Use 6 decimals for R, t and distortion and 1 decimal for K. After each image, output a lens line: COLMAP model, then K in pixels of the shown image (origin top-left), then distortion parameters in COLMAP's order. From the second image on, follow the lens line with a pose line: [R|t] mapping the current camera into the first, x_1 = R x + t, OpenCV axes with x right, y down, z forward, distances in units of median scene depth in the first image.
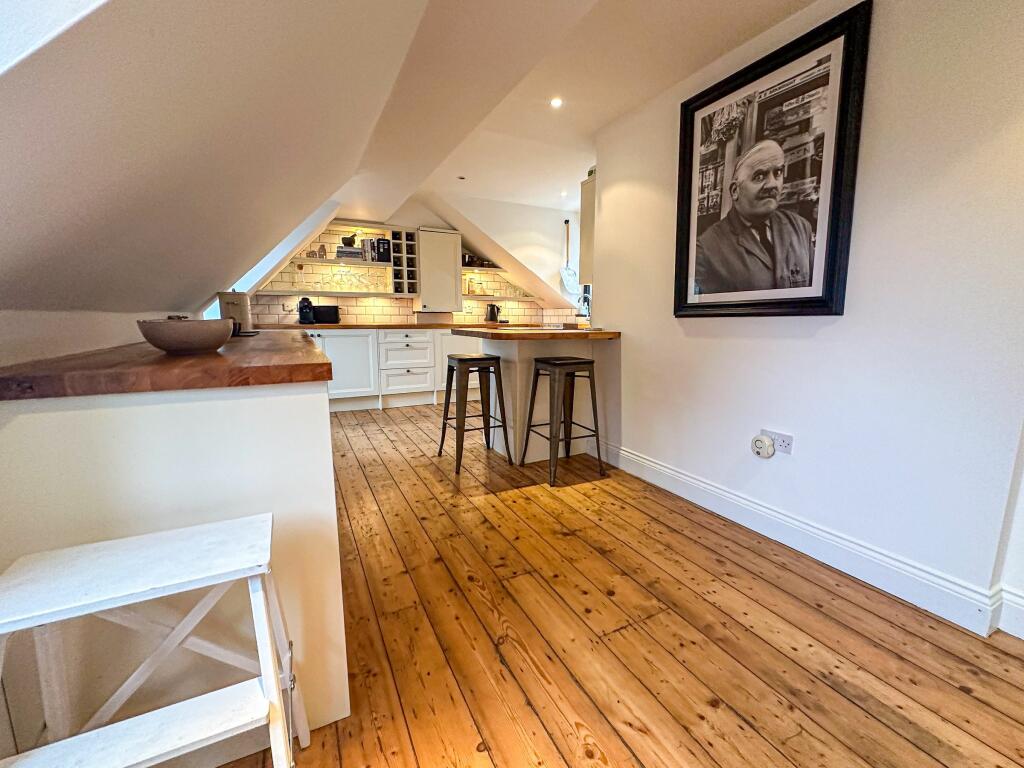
lens RADIAL K [[417.5, 0, 508.6], [0, 417.5, 381.7], [0, 0, 1]] dist [-0.001176, -0.000498]
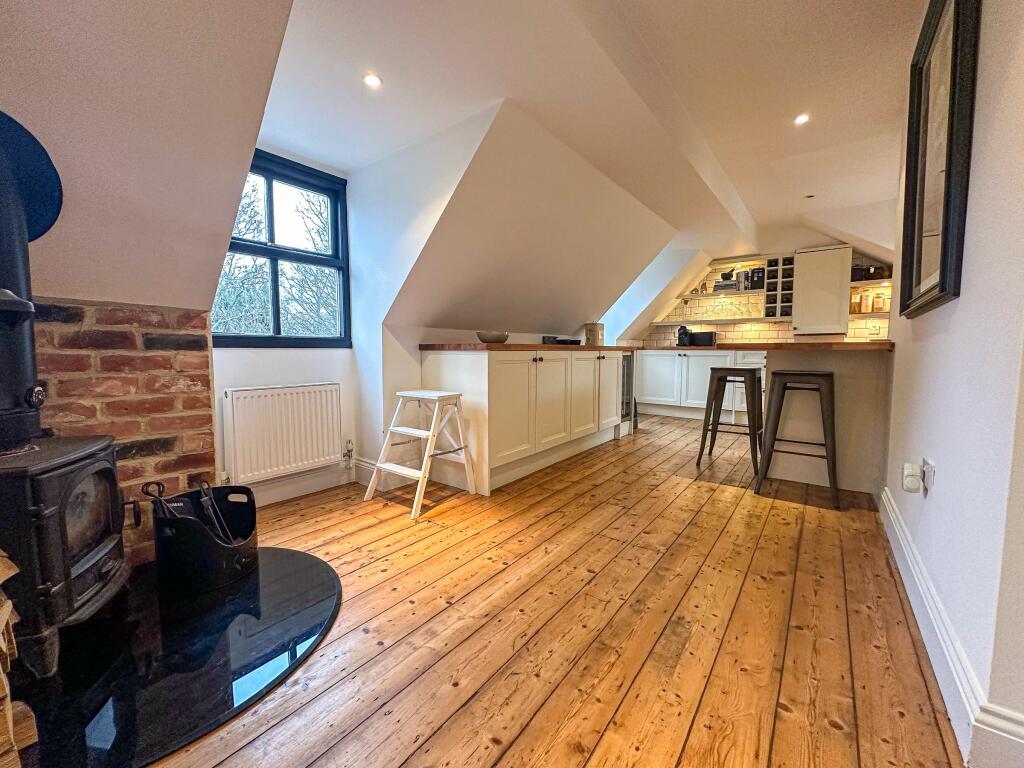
lens RADIAL K [[417.5, 0, 526.8], [0, 417.5, 379.0], [0, 0, 1]] dist [-0.001176, -0.000498]
pose [[0.464704, 0.056197, -0.883681, 0.875854], [-0.136270, 0.990634, -0.008662, 0.072884], [0.874917, 0.124444, 0.468010, 0.011295]]
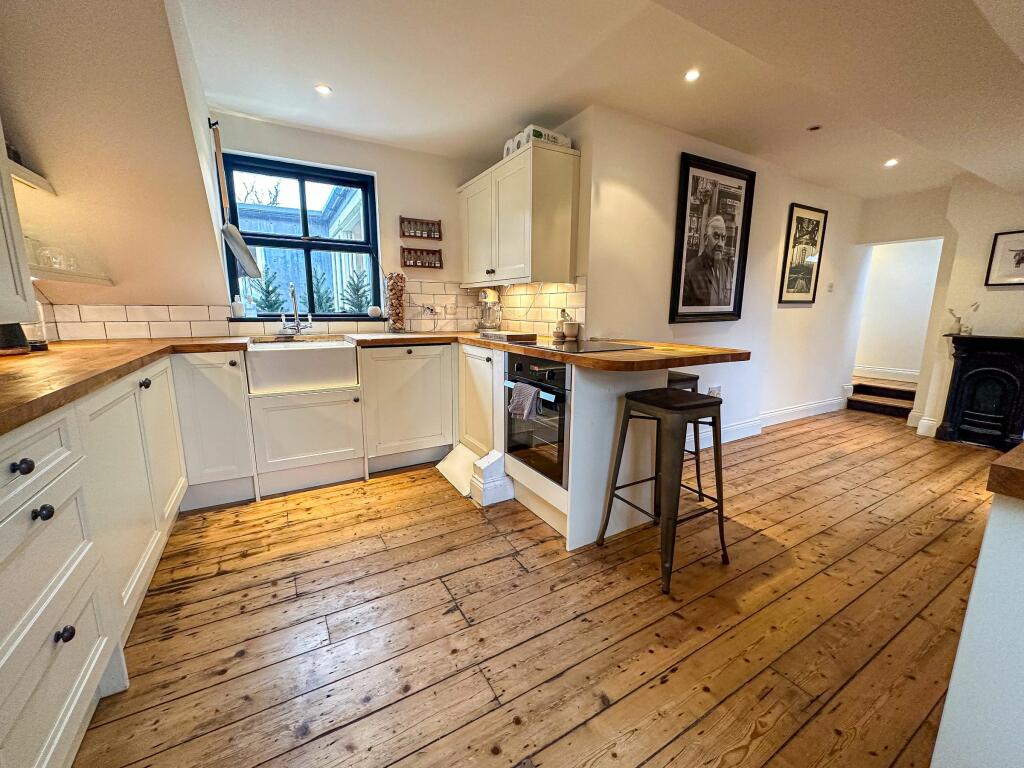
lens RADIAL K [[417.5, 0, 508.2], [0, 417.5, 380.7], [0, 0, 1]] dist [-0.001176, -0.000498]
pose [[-0.057710, -0.183361, 0.981350, -0.941063], [0.146850, 0.970737, 0.190014, -0.334512], [-0.987474, 0.155077, -0.029095, 1.734788]]
